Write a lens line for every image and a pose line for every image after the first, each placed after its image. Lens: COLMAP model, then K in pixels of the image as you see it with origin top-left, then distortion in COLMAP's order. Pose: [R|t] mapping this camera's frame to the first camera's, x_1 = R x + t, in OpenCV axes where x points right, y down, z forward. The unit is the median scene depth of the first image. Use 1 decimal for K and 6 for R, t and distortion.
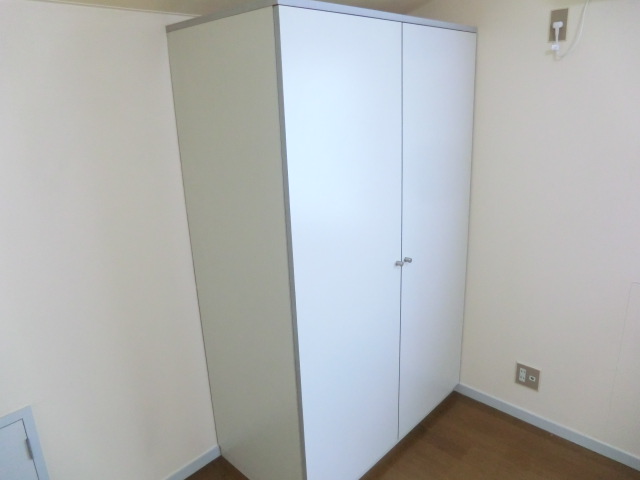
lens RADIAL K [[462.1, 0, 320.0], [0, 462.1, 240.0], [0, 0, 1]] dist [-0.108106, 0.122164]
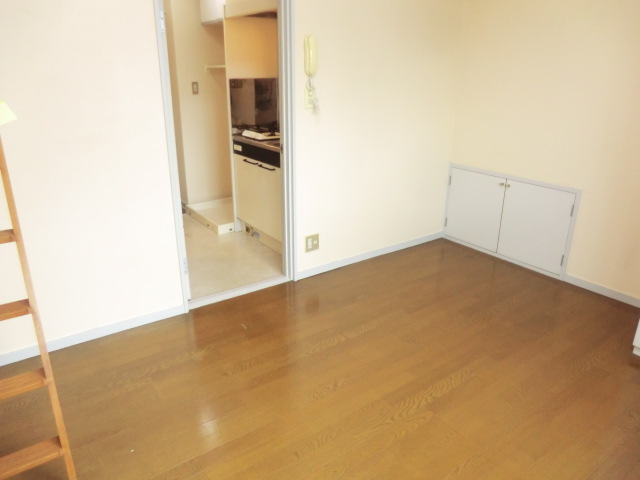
lens RADIAL K [[462.1, 0, 320.0], [0, 462.1, 240.0], [0, 0, 1]] dist [-0.108106, 0.122164]
pose [[-0.173438, 0.385720, -0.906167, 1.033934], [-0.292195, 0.858529, 0.421367, 0.040133], [0.940501, 0.337858, -0.036196, 0.042637]]
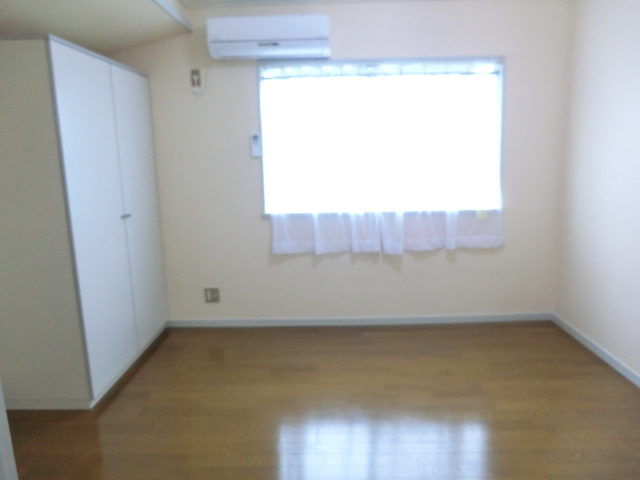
lens RADIAL K [[462.1, 0, 320.0], [0, 462.1, 240.0], [0, 0, 1]] dist [-0.108106, 0.122164]
pose [[0.733791, -0.102784, 0.671555, -0.321627], [0.188968, 0.980360, -0.056433, 0.290808], [-0.652566, 0.168313, 0.738802, -0.455600]]
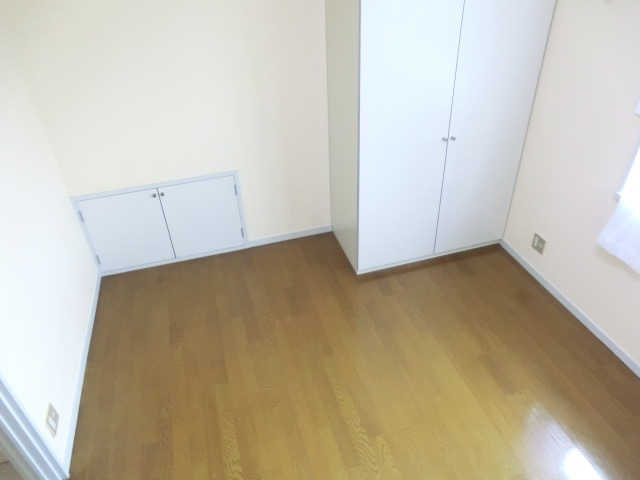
lens RADIAL K [[462.1, 0, 320.0], [0, 462.1, 240.0], [0, 0, 1]] dist [-0.108106, 0.122164]
pose [[0.870654, 0.294679, -0.393859, 0.443328], [-0.149728, 0.921467, 0.358441, -0.107888], [0.468553, -0.253106, 0.846401, -0.499574]]
